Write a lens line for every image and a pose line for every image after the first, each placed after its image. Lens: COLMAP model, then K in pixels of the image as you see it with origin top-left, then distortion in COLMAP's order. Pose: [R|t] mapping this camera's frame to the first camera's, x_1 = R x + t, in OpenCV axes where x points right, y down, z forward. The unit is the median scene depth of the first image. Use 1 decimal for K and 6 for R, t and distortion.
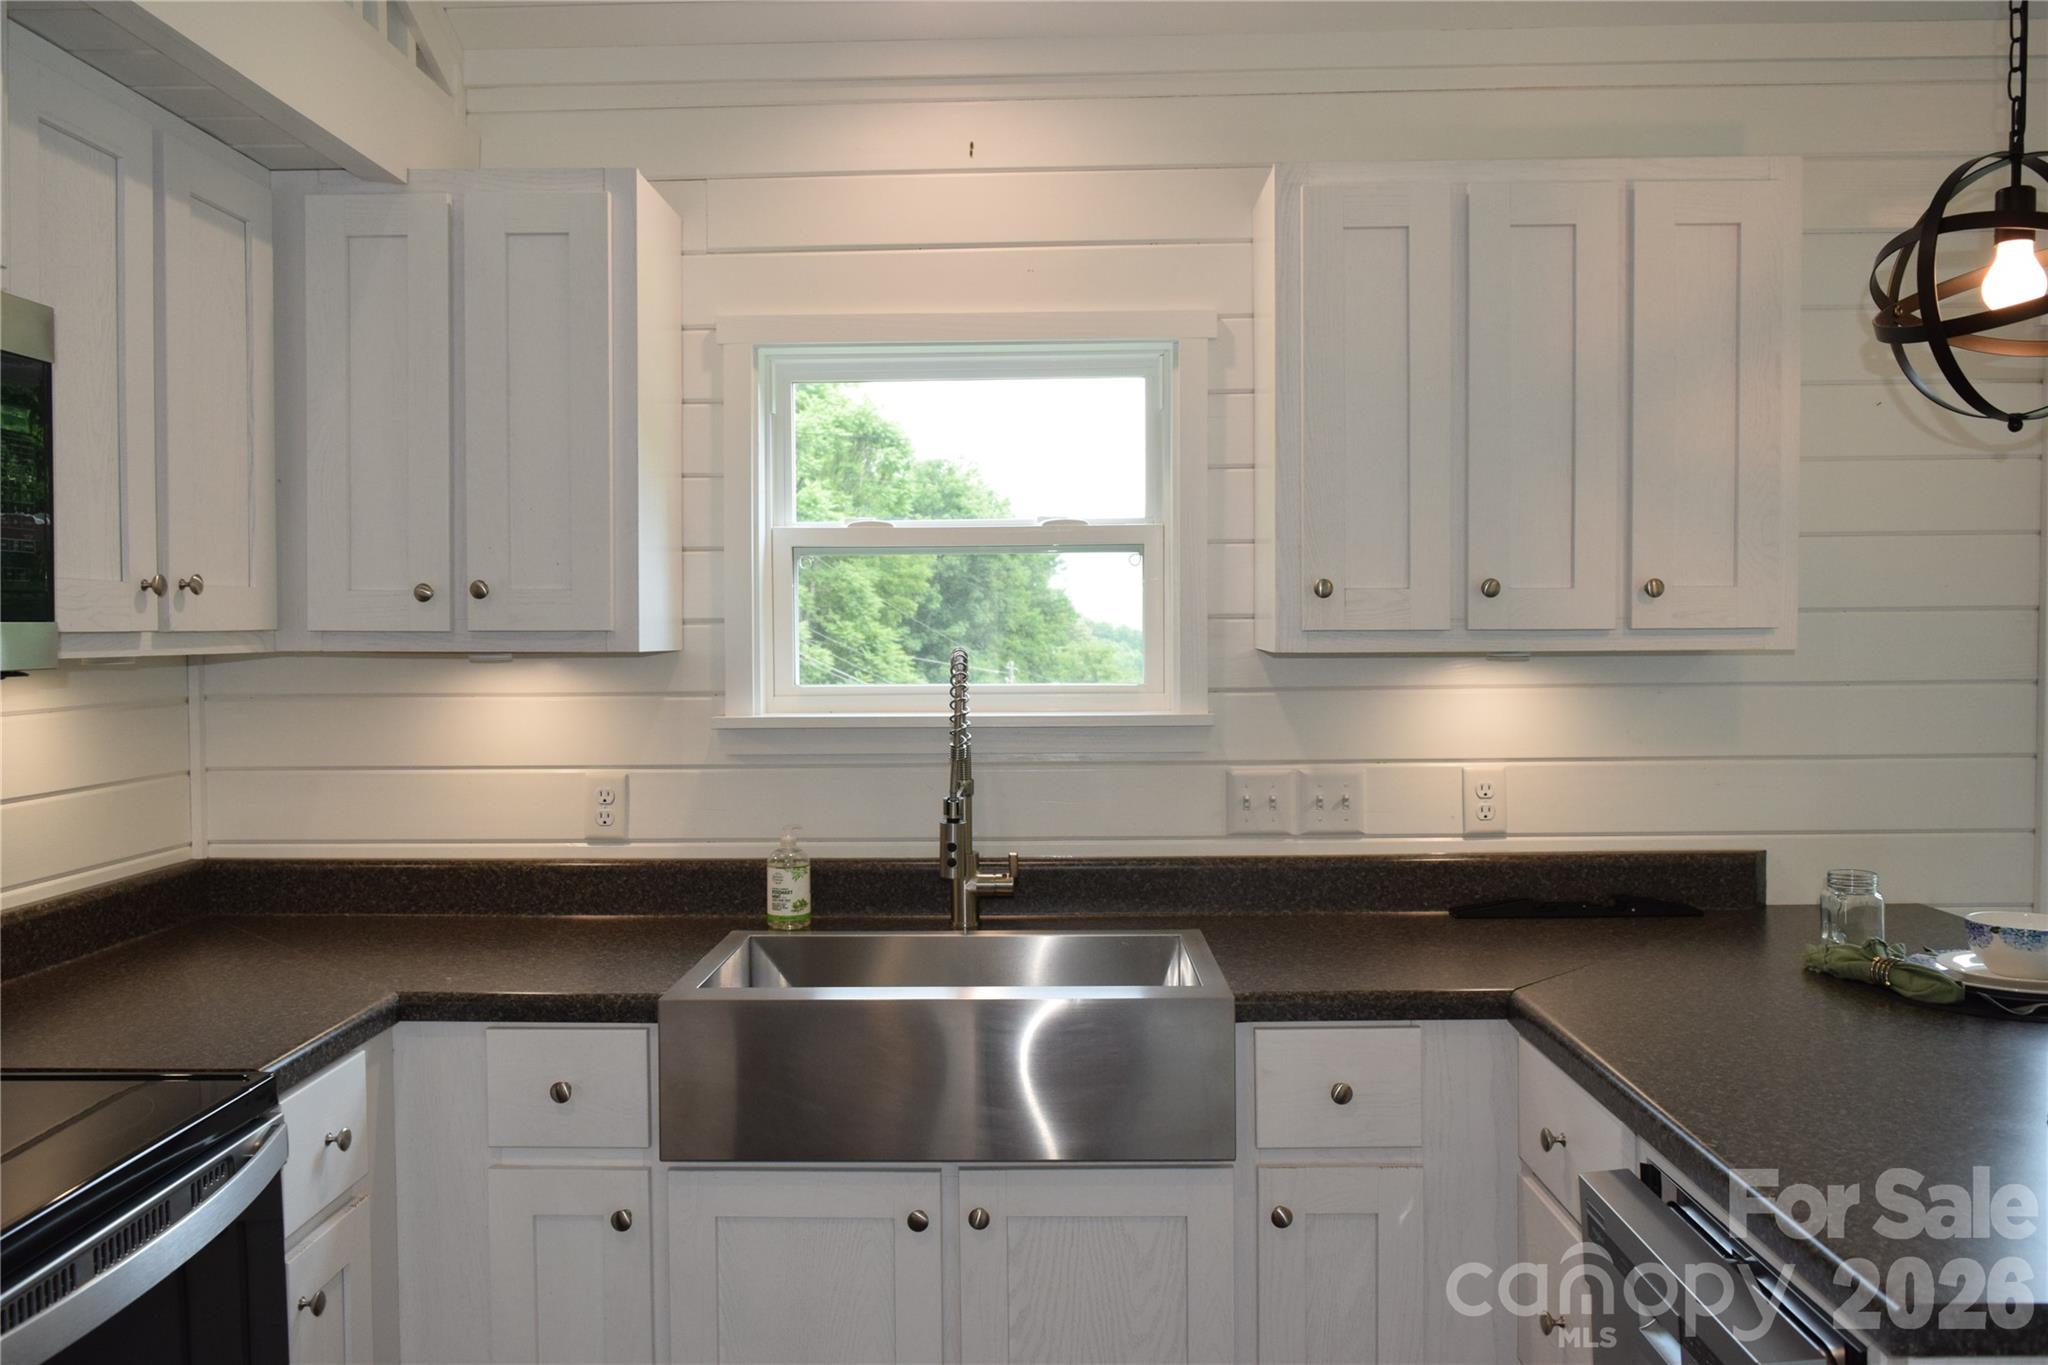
lens RADIAL K [[1570.8, 0, 980.7], [0, 1570.8, 656.9], [0, 0, 1]] dist [-0.011269, 0.003817]
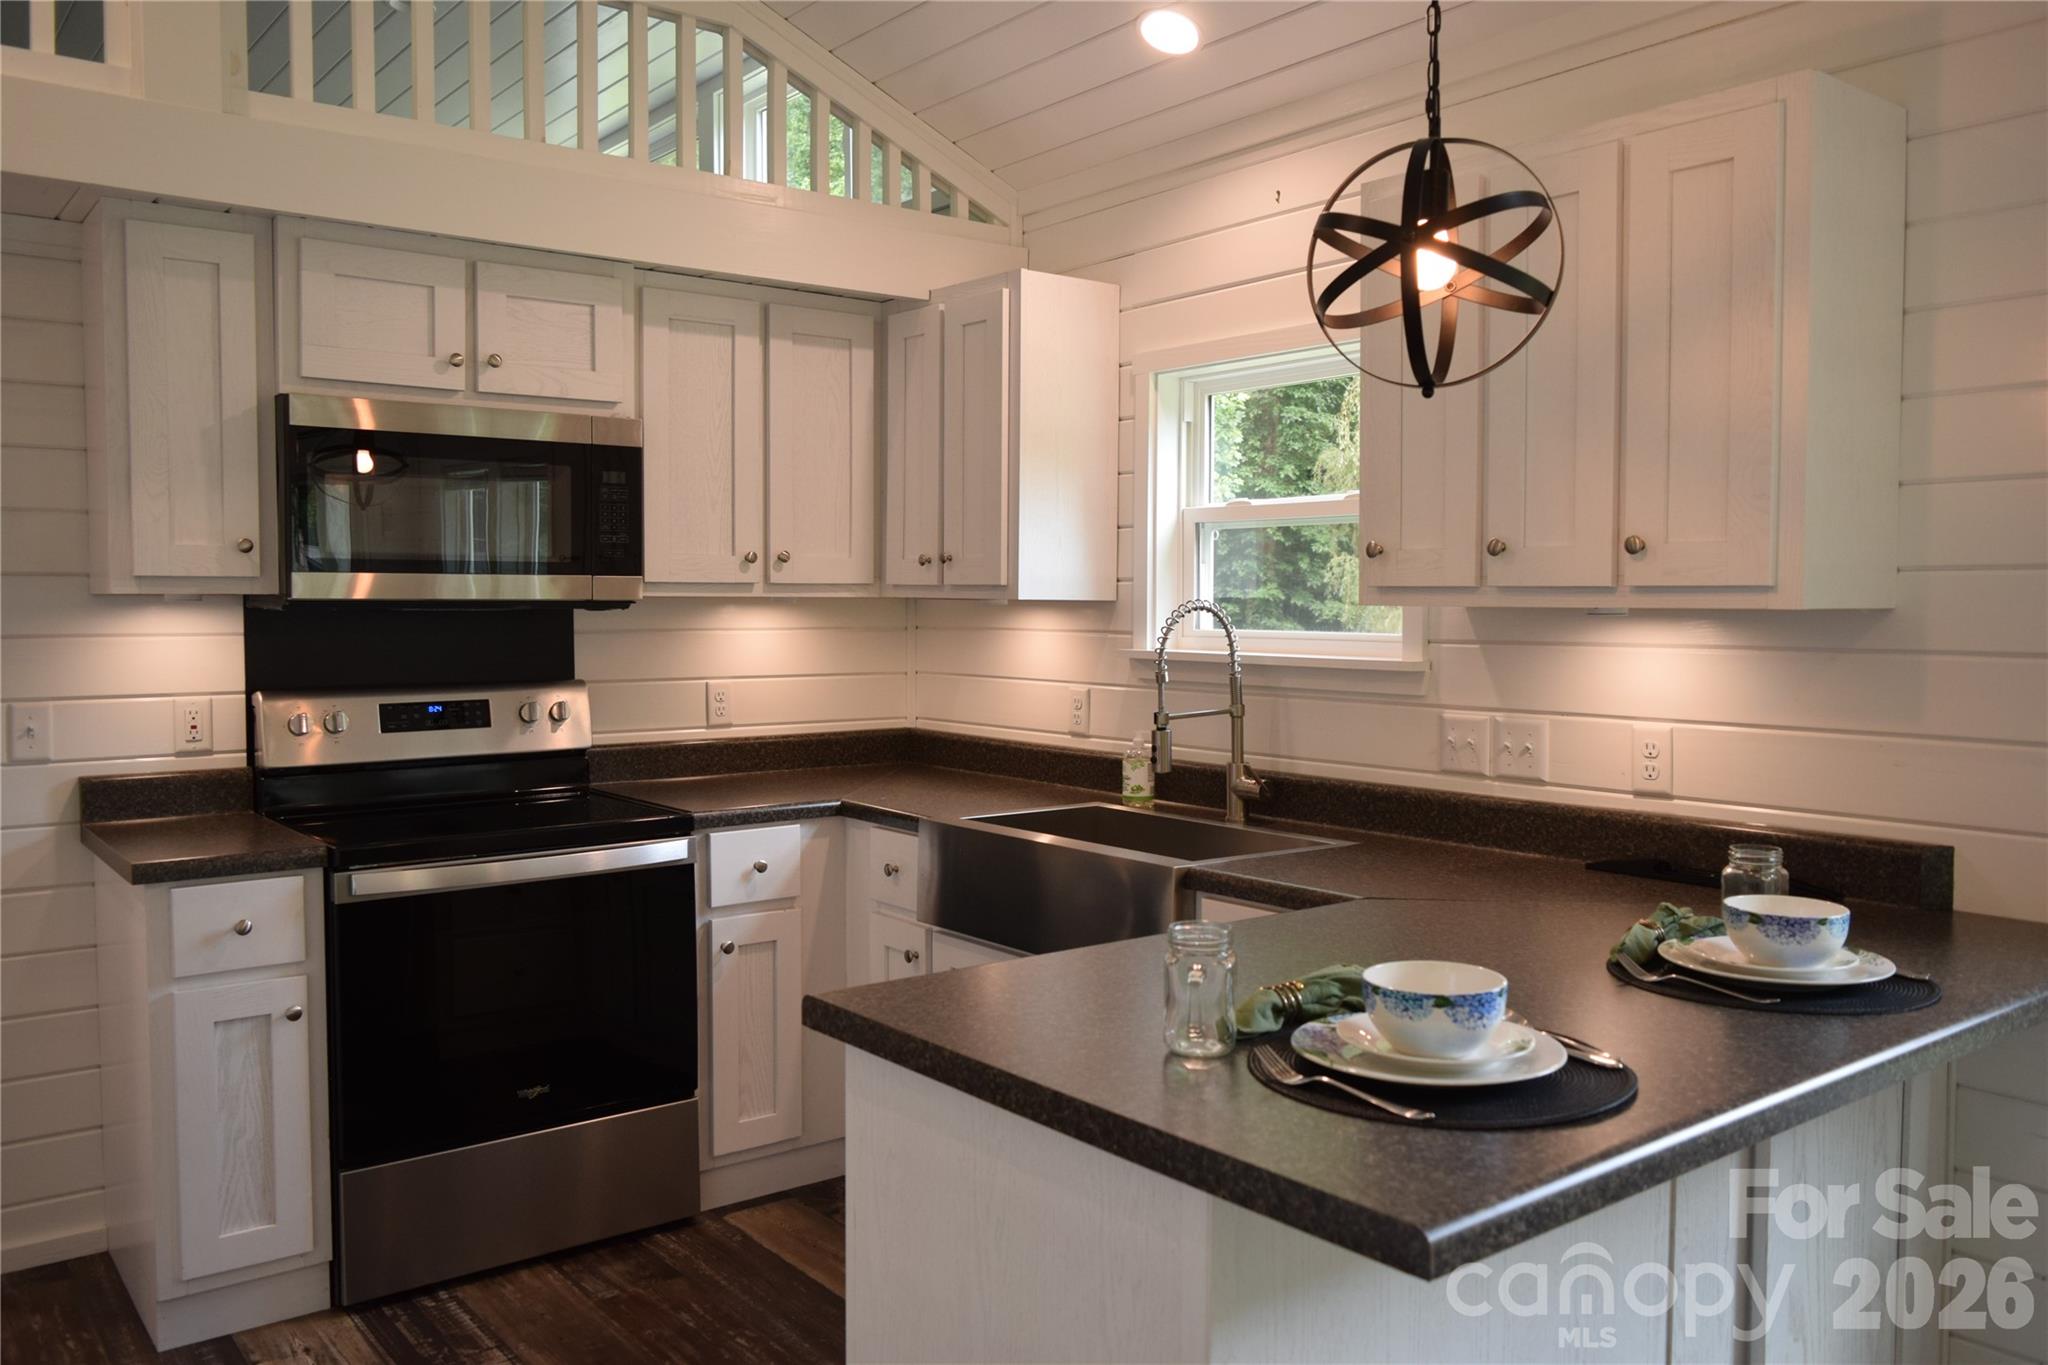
lens RADIAL K [[1570.8, 0, 1021.5], [0, 1570.8, 649.9], [0, 0, 1]] dist [-0.011269, 0.003817]
pose [[0.641088, 0.035176, -0.766661, 0.829978], [-0.022876, 0.999381, 0.026725, 0.004190], [0.767126, 0.000405, 0.641496, 0.054456]]
